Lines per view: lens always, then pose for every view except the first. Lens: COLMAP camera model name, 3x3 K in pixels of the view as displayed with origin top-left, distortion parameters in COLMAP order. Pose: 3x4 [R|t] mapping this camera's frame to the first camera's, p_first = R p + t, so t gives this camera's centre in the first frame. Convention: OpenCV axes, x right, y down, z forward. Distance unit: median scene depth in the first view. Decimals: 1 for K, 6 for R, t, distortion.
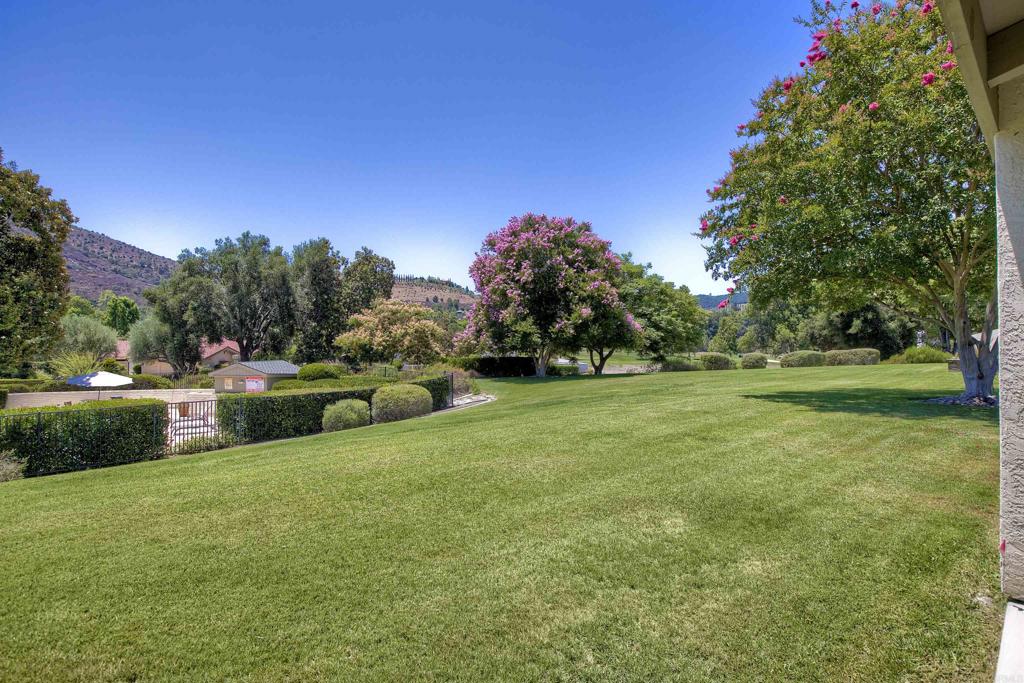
lens RADIAL K [[579.2, 0, 508.6], [0, 579.2, 331.7], [0, 0, 1]] dist [-0.014115, 0.009963]
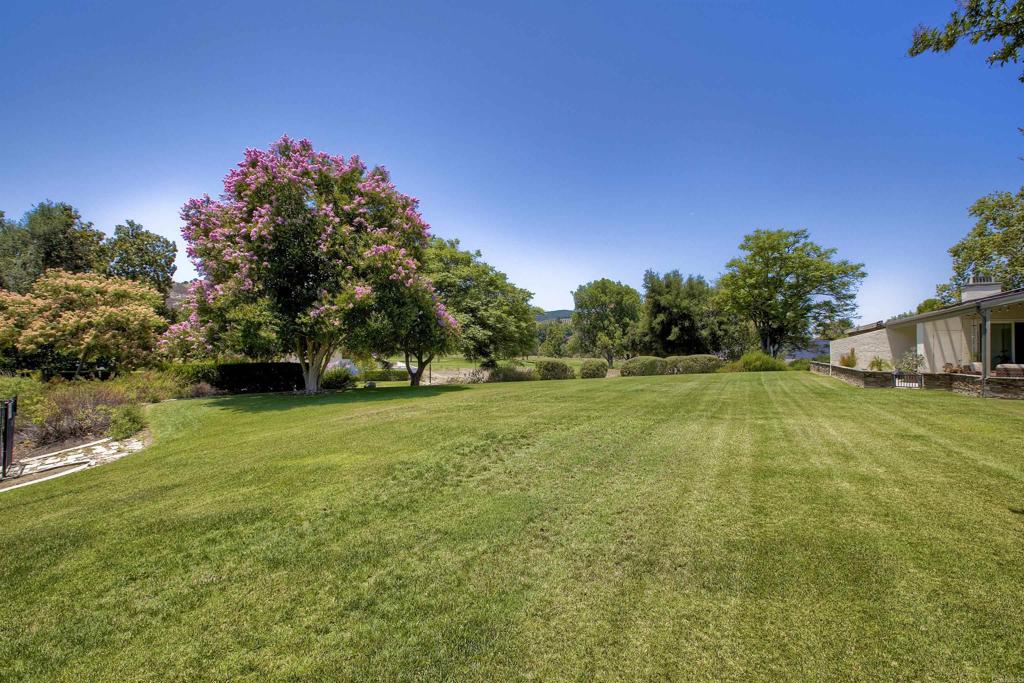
lens RADIAL K [[481.0, 0, 525.6], [0, 481.0, 326.3], [0, 0, 1]] dist [-0.003410, 0.001845]
pose [[0.953480, 0.025094, 0.300409, 0.114033], [-0.017525, 0.999458, -0.027863, 0.010644], [-0.300945, 0.021302, 0.953403, 0.358836]]
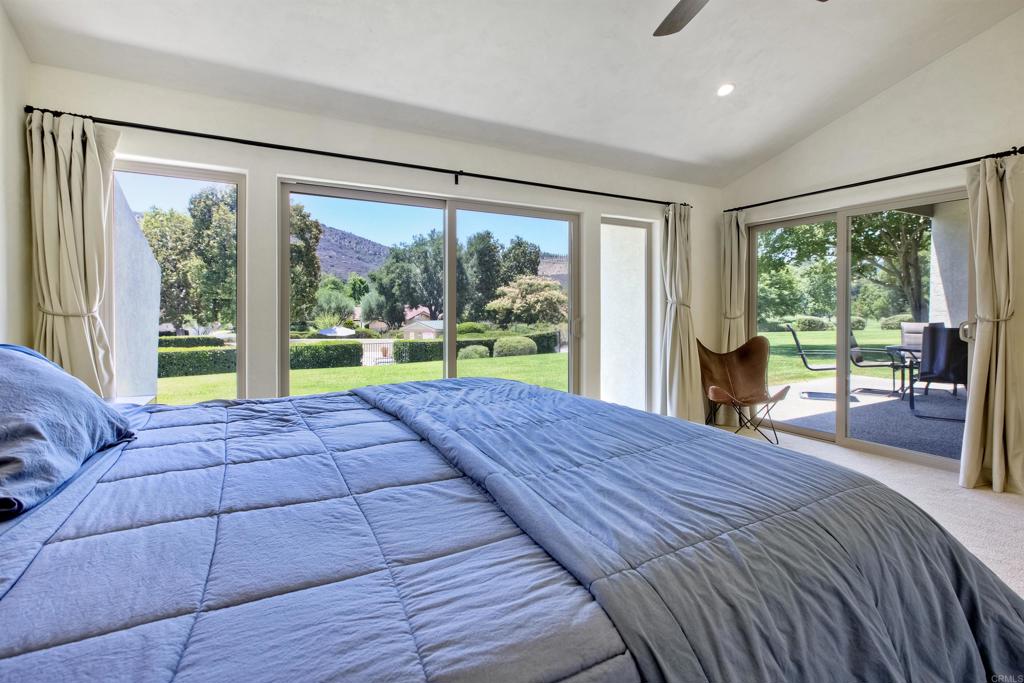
lens RADIAL K [[481.0, 0, 496.4], [0, 481.0, 288.7], [0, 0, 1]] dist [-0.003410, 0.001845]
pose [[0.949386, -0.015097, -0.313748, 0.076573], [0.007701, 0.999663, -0.024800, 0.001780], [0.314017, 0.021128, 0.949182, -0.071169]]
